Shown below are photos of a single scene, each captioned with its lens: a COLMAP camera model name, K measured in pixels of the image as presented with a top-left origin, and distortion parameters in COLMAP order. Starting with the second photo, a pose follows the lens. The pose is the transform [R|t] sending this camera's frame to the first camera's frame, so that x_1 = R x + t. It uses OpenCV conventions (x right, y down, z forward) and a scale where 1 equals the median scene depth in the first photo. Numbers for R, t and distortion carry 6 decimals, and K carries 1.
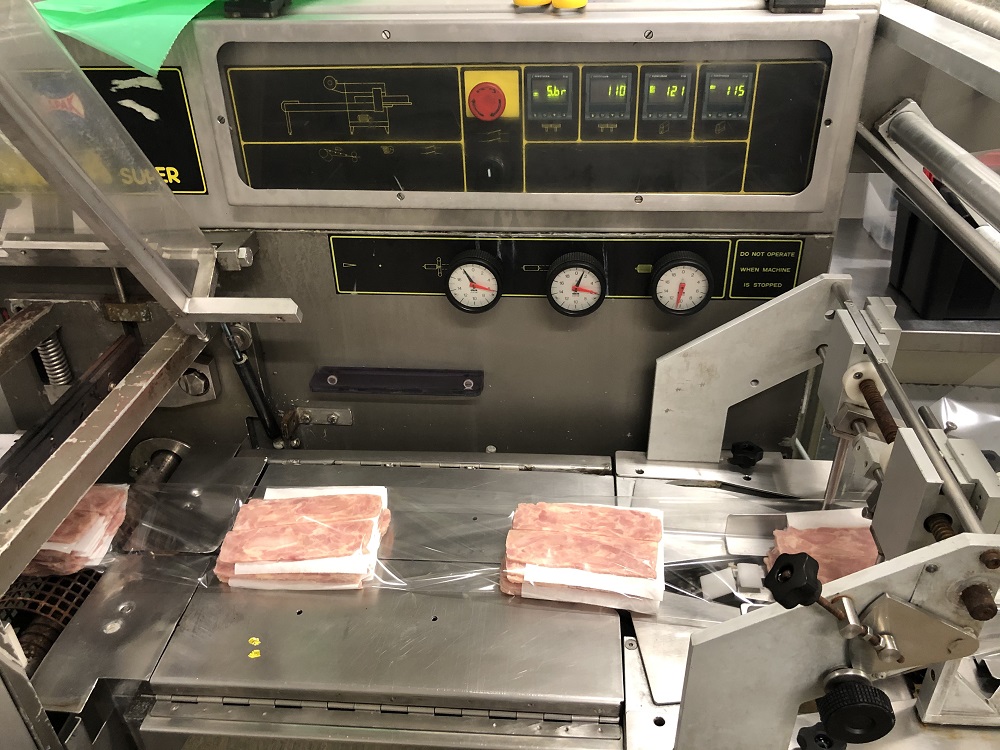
lens RADIAL K [[815.1, 0, 501.5], [0, 815.1, 377.2], [0, 0, 1]] dist [0.003804, -0.017791]
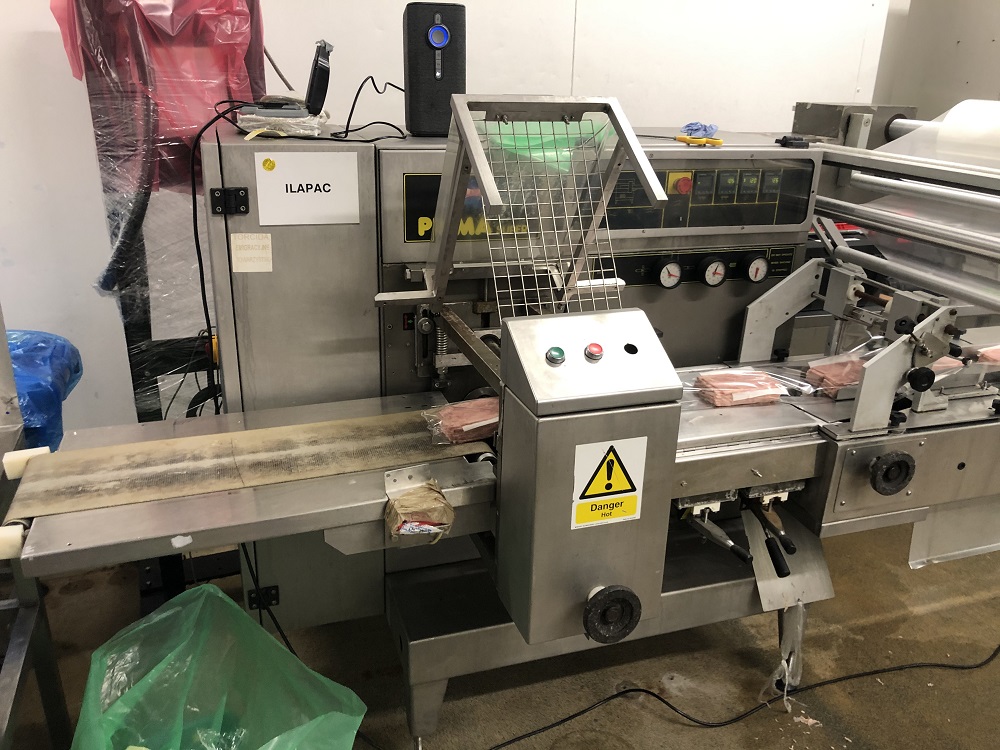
lens RADIAL K [[815.1, 0, 496.6], [0, 815.1, 374.7], [0, 0, 1]] dist [0.003804, -0.017791]
pose [[0.921958, -0.095758, 0.375265, -1.161542], [0.159196, 0.977009, -0.141807, 0.331600], [-0.353059, 0.190481, 0.916006, -0.623490]]
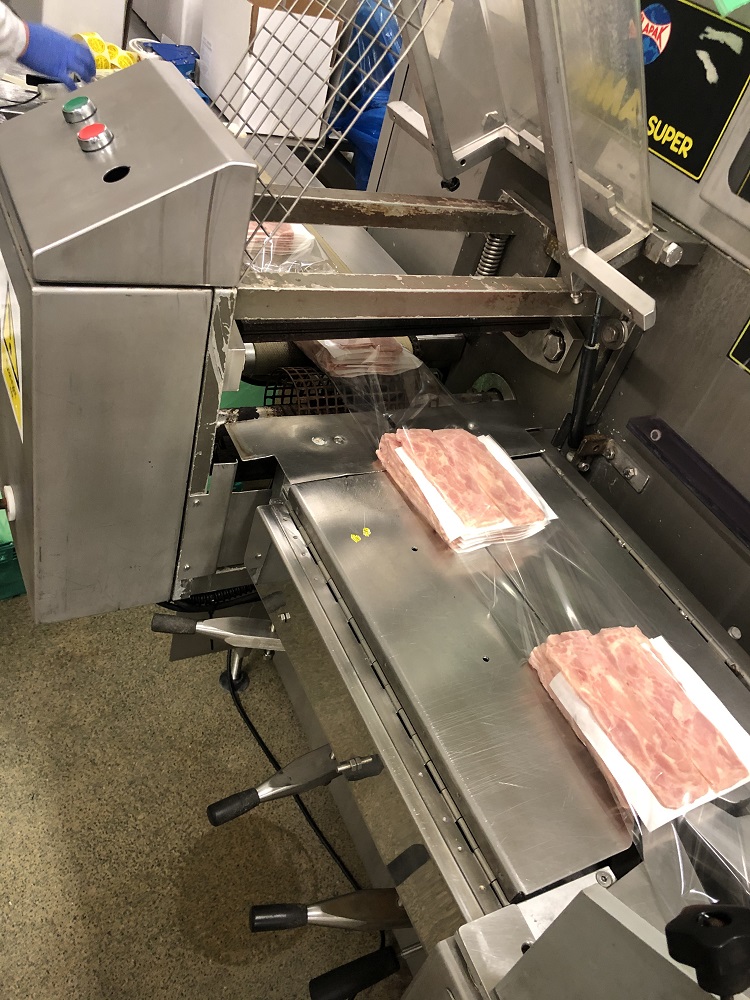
lens RADIAL K [[815.1, 0, 372.9], [0, 815.1, 501.7], [0, 0, 1]] dist [0.003804, -0.017791]
pose [[0.484656, 0.666245, -0.566768, 0.221217], [-0.649307, 0.708189, 0.277252, 0.009181], [0.586097, 0.233634, 0.775825, 0.185749]]
